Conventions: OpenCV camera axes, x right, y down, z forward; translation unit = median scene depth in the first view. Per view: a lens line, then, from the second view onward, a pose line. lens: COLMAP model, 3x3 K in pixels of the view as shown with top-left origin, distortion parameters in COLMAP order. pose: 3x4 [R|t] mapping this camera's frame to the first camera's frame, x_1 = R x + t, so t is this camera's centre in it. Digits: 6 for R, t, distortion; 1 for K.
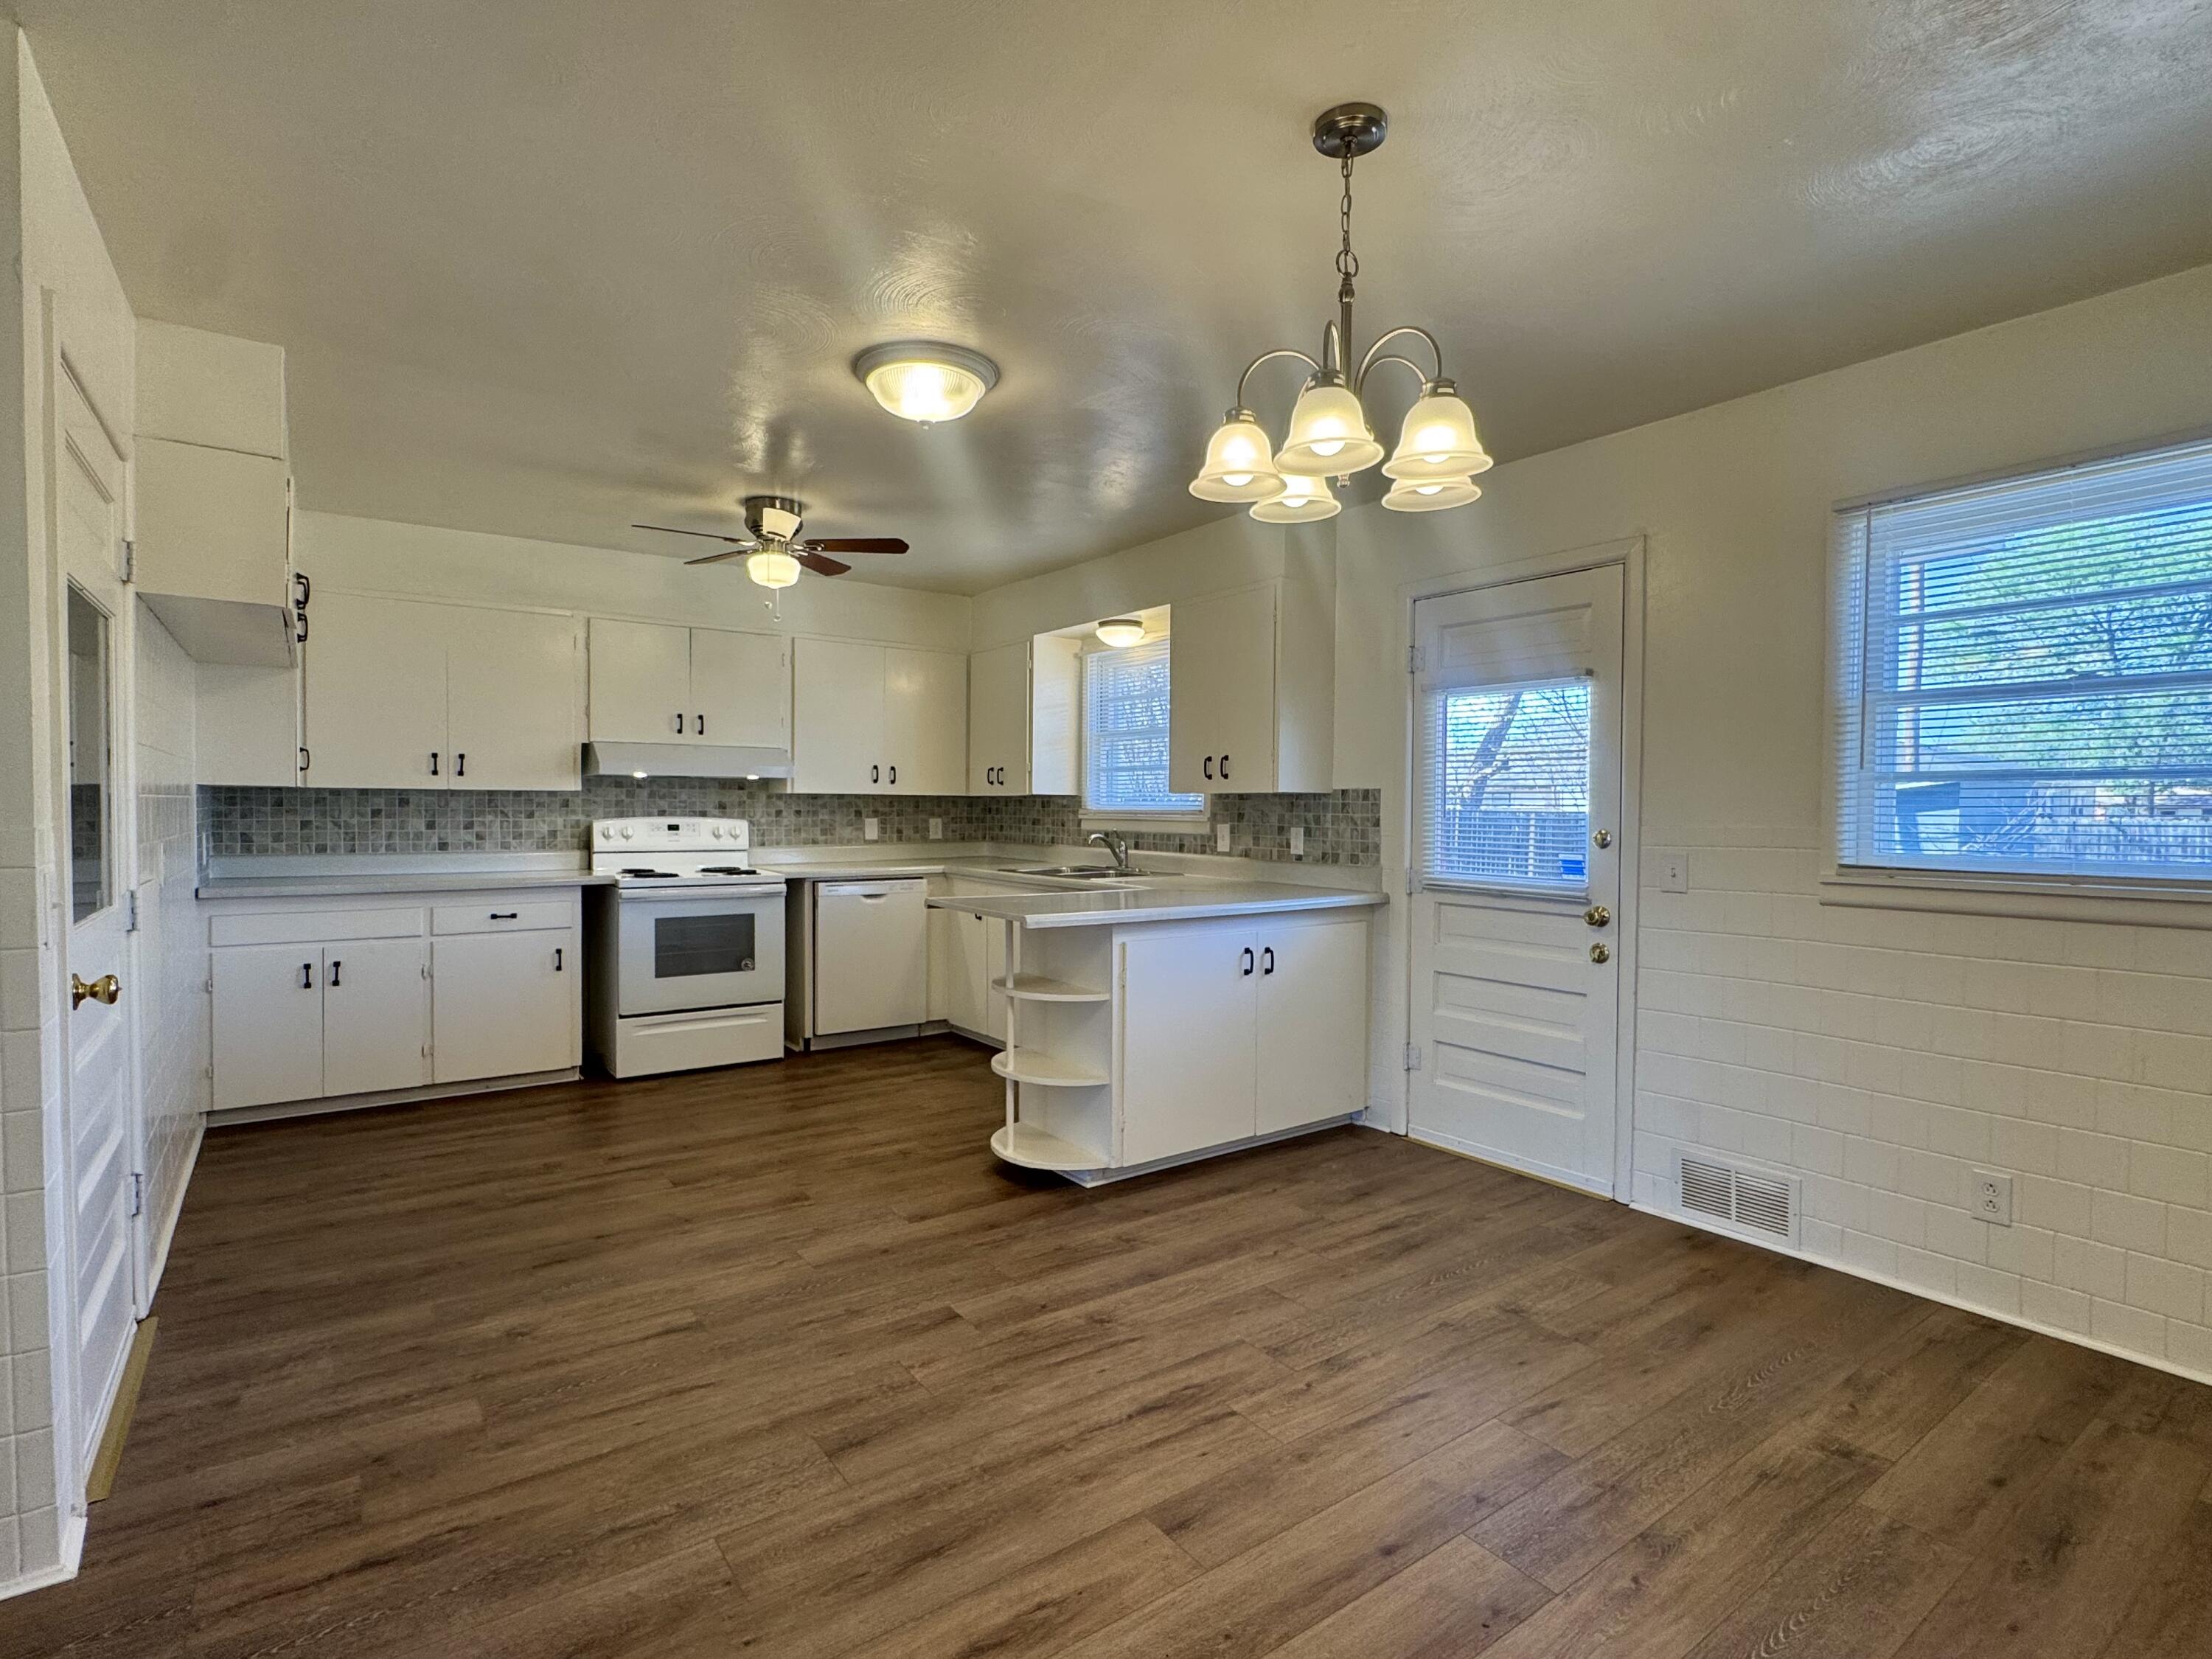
lens RADIAL K [[1099.7, 0, 1103.6], [0, 1099.7, 828.5], [0, 0, 1]] dist [-0.003201, 0.000431]
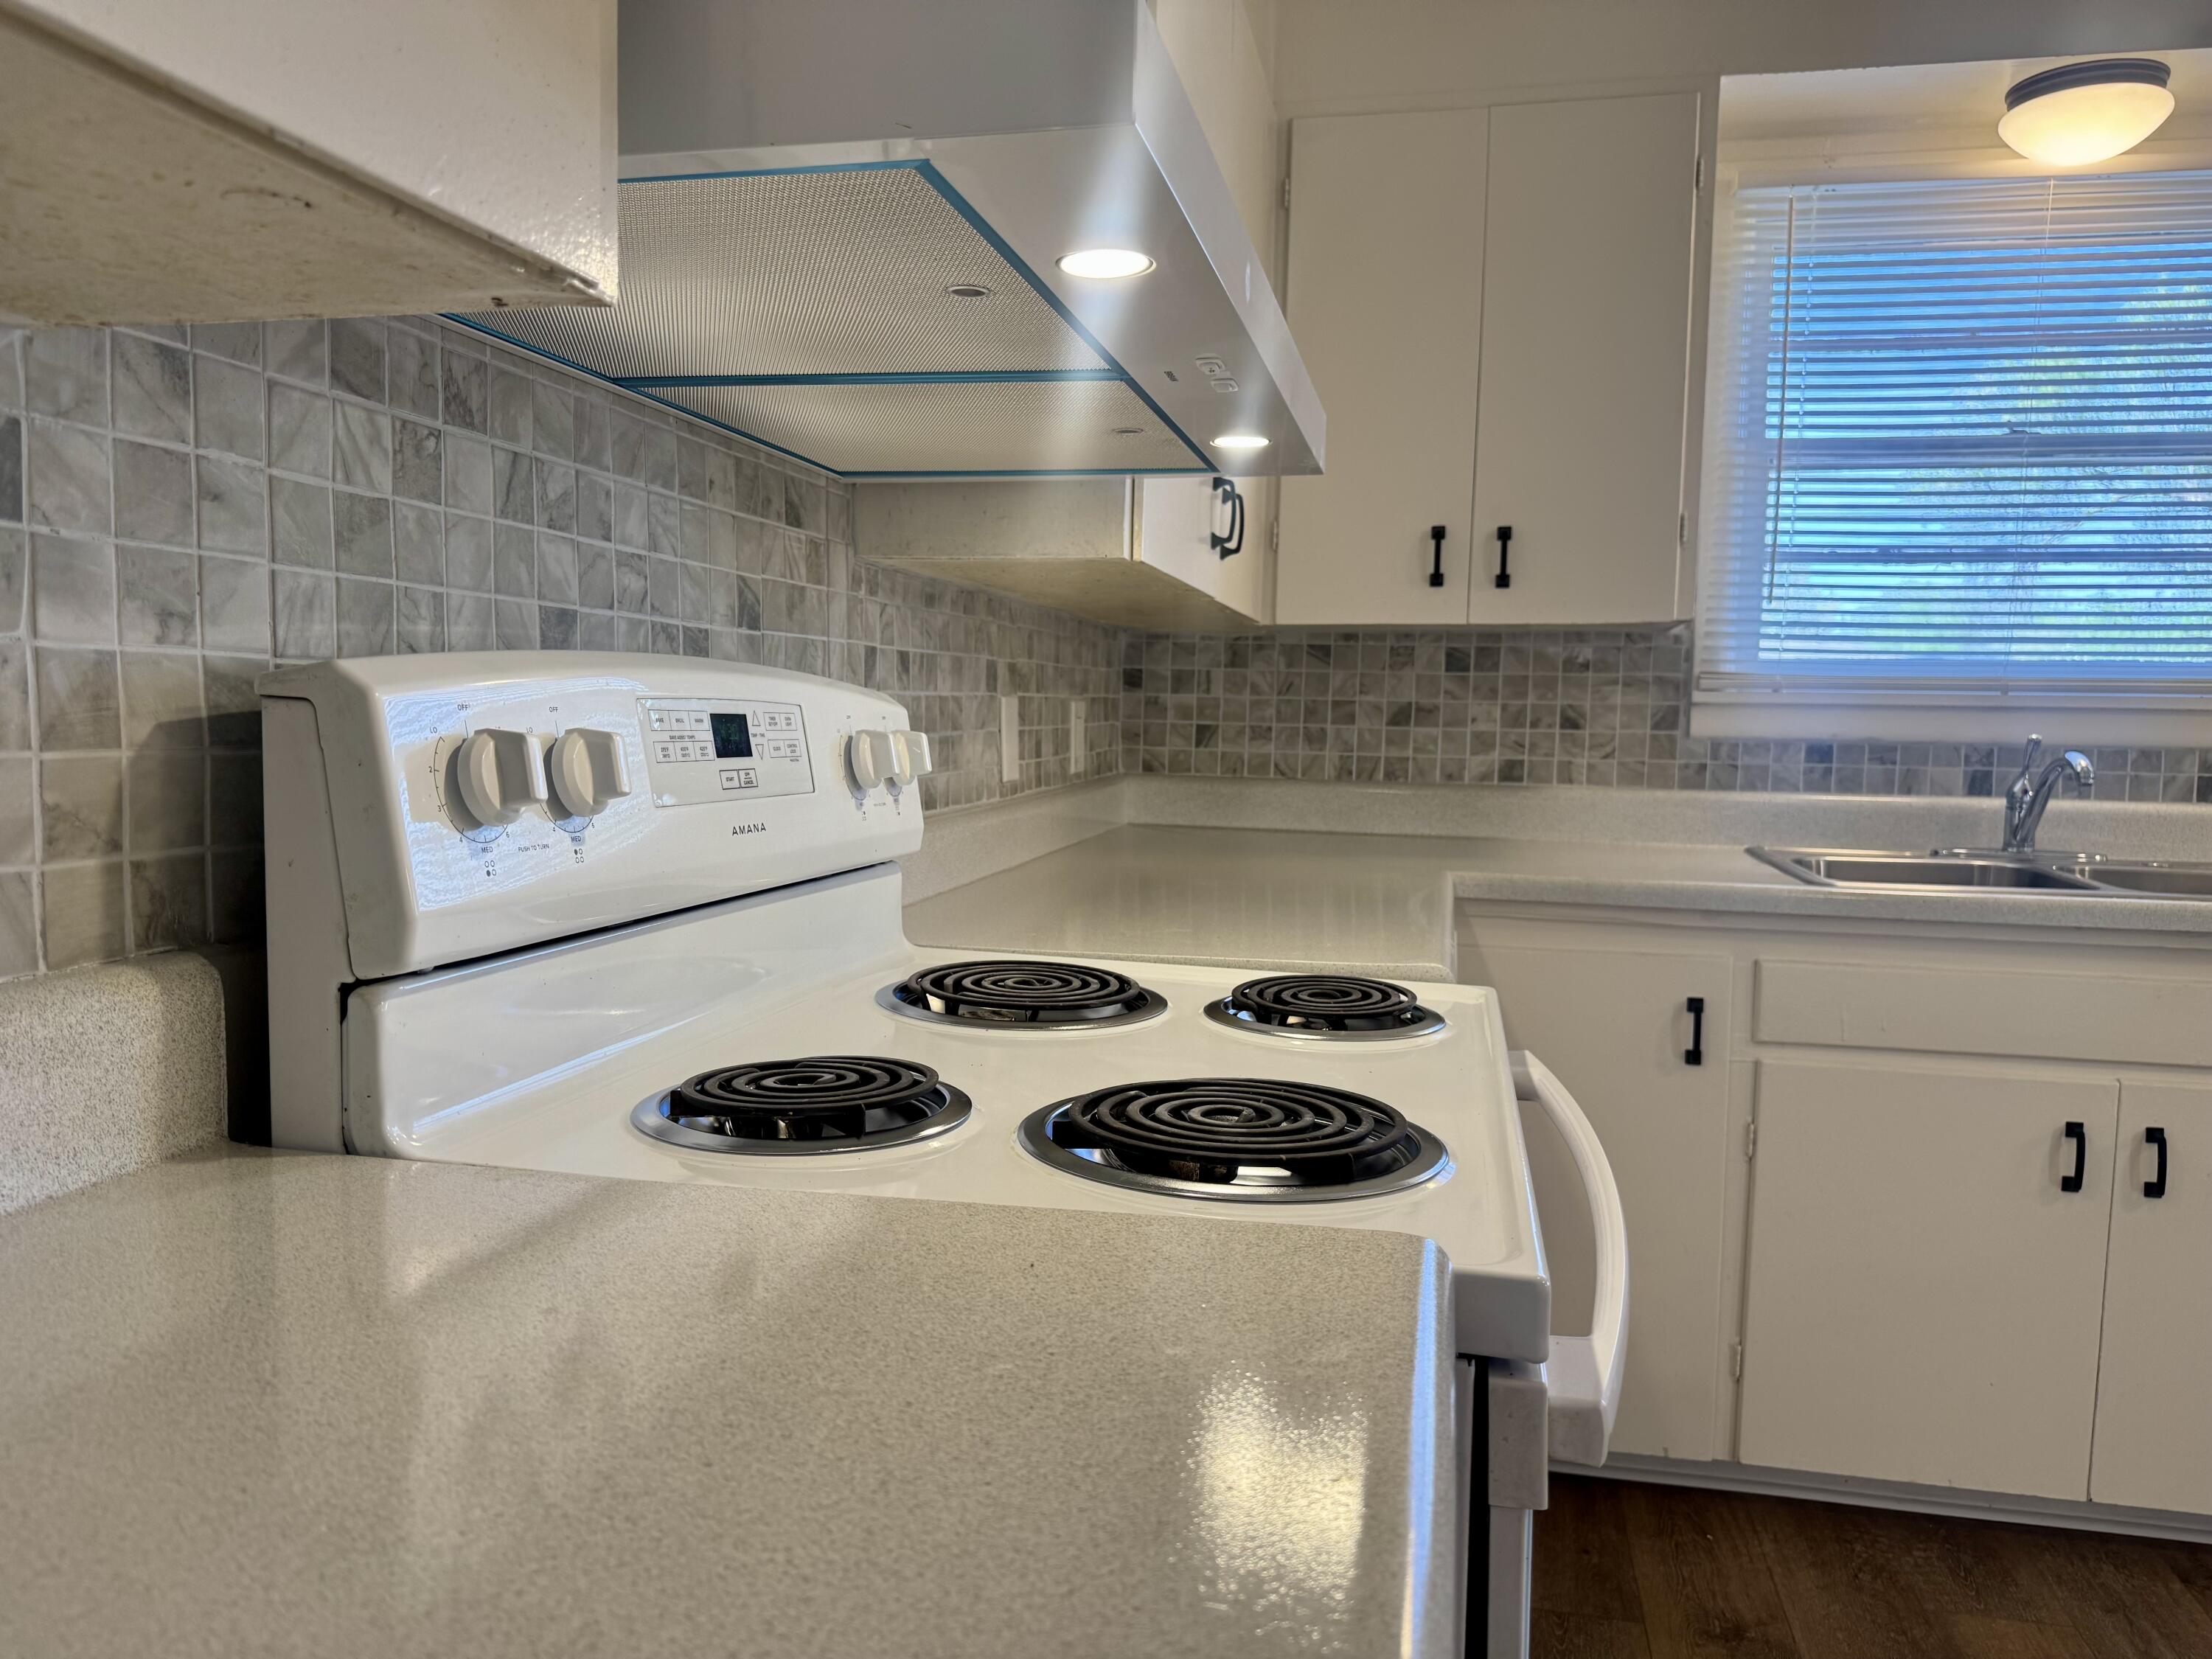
lens RADIAL K [[1551.1, 0, 1106.0], [0, 1551.1, 829.5], [0, 0, 1]] dist [-0.001816, -0.001166]
pose [[0.746217, -0.043657, 0.664270, -0.916011], [0.002894, 0.998051, 0.062342, -0.001911], [-0.665697, -0.044598, 0.744888, 1.530208]]
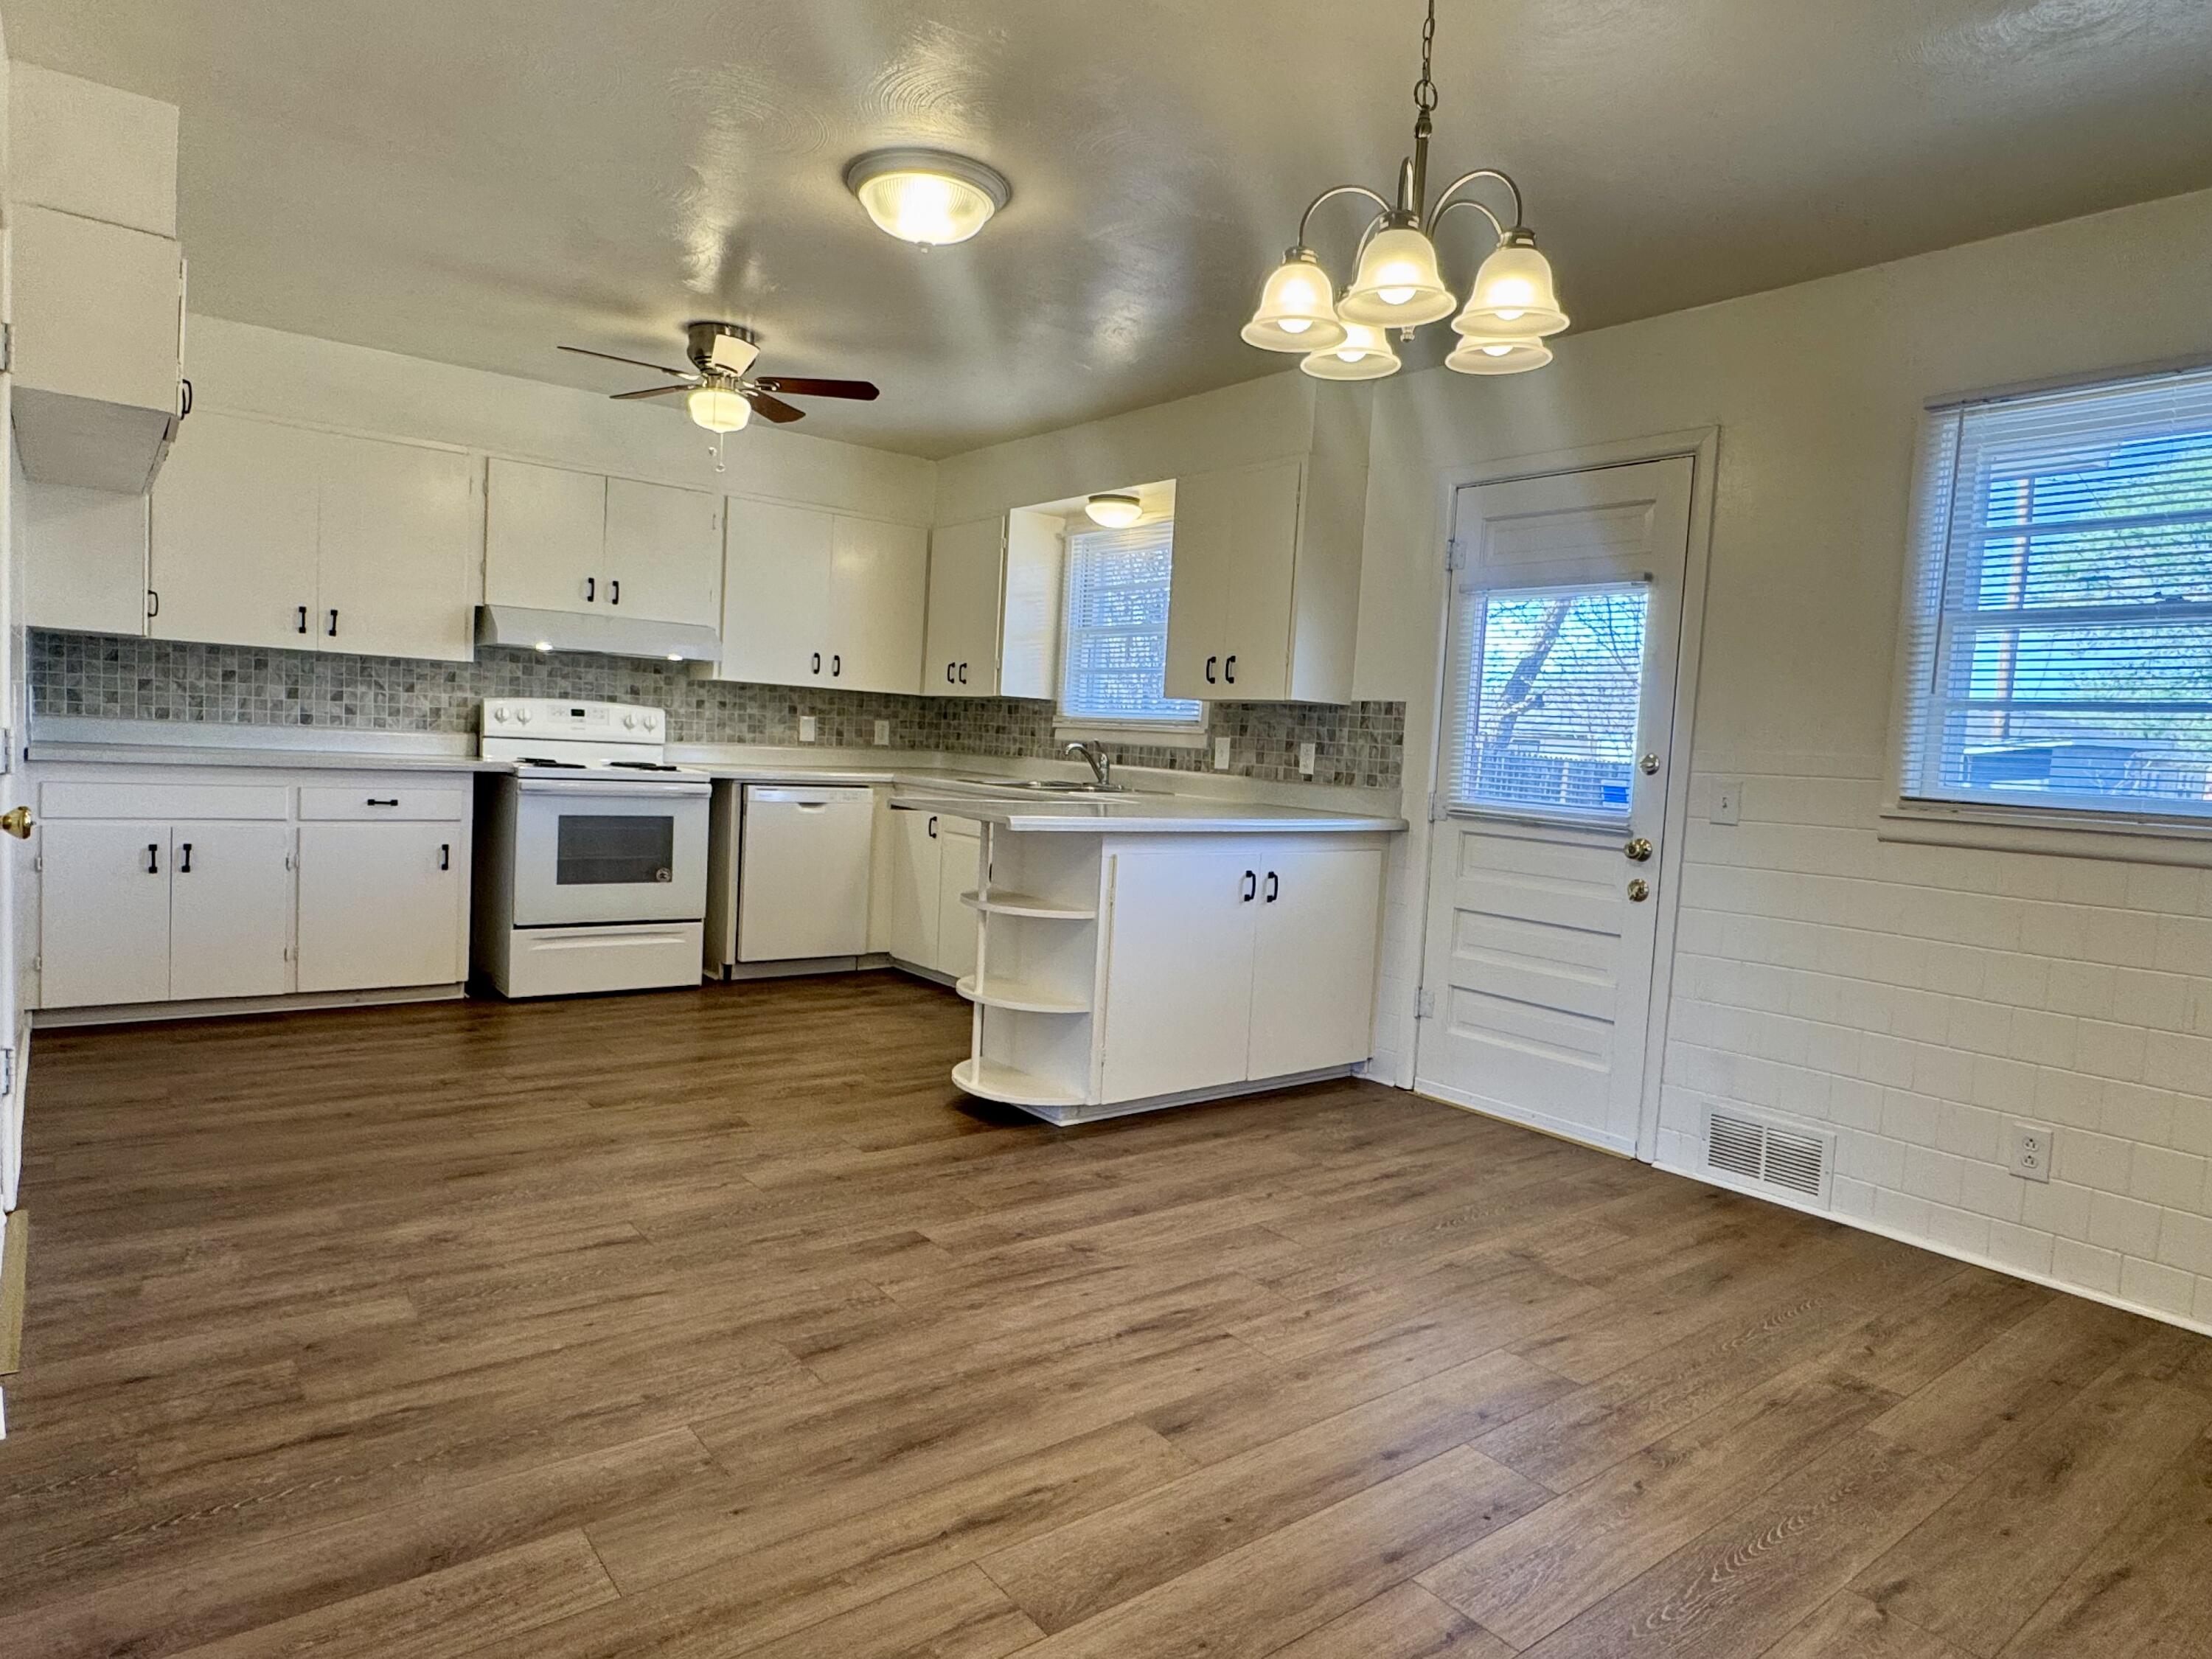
lens RADIAL K [[1324.7, 0, 1106.0], [0, 1324.7, 829.5], [0, 0, 1]] dist [-0.002603, 0.000222]
pose [[0.998055, 0.045801, 0.042291, -0.041853], [-0.047806, 0.997718, 0.047685, 0.039177], [-0.040010, -0.049614, 0.997967, -0.082836]]
